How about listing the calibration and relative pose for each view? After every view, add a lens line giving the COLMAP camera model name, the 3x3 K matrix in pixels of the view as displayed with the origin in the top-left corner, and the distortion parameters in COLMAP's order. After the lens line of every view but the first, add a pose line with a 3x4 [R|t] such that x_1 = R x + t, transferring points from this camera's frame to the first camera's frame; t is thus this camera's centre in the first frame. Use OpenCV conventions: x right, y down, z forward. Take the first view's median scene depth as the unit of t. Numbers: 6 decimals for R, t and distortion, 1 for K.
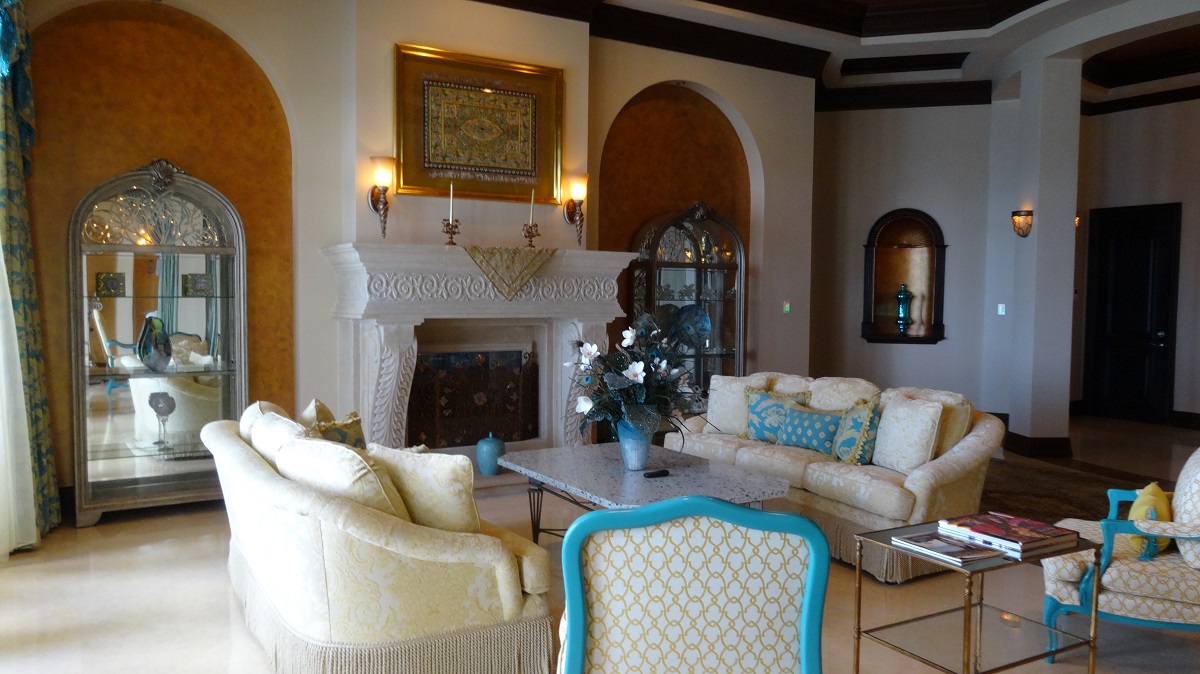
lens RADIAL K [[888.7, 0, 599.0], [0, 888.7, 338.6], [0, 0, 1]] dist [-0.017981, 0.008657]
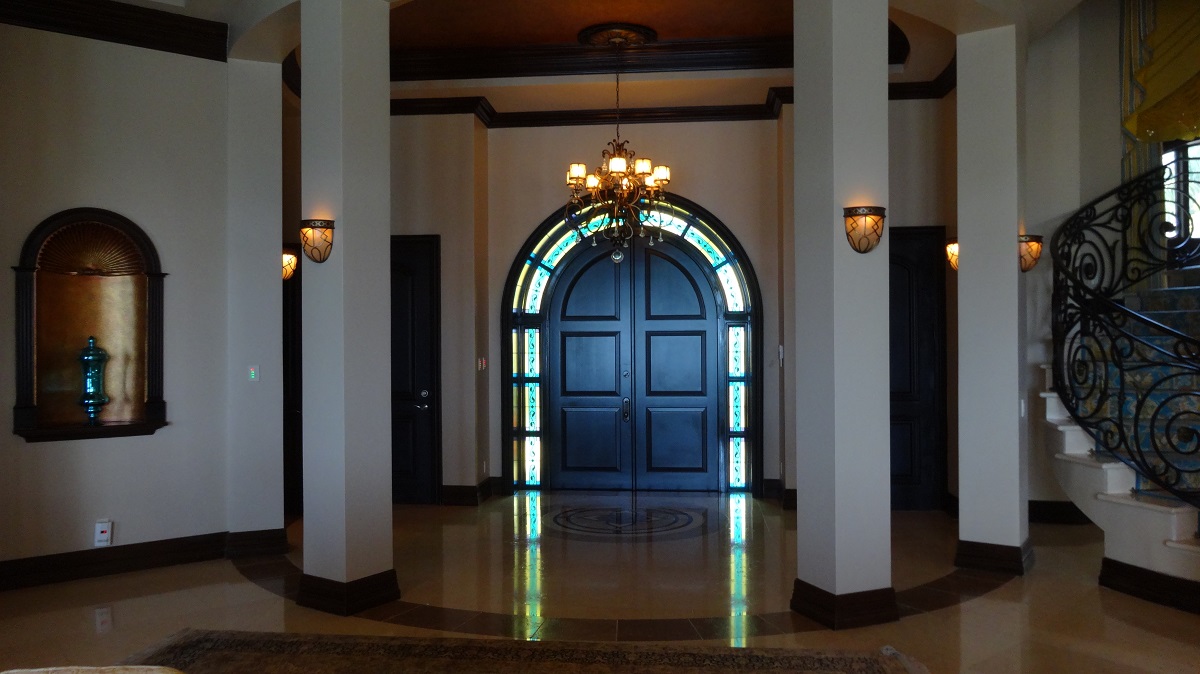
lens RADIAL K [[888.7, 0, 601.0], [0, 888.7, 341.8], [0, 0, 1]] dist [-0.017981, 0.008657]
pose [[0.591556, -0.015614, 0.806112, 0.071139], [0.054955, 0.998268, -0.020992, -0.027175], [-0.804389, 0.056717, 0.591390, 0.384096]]
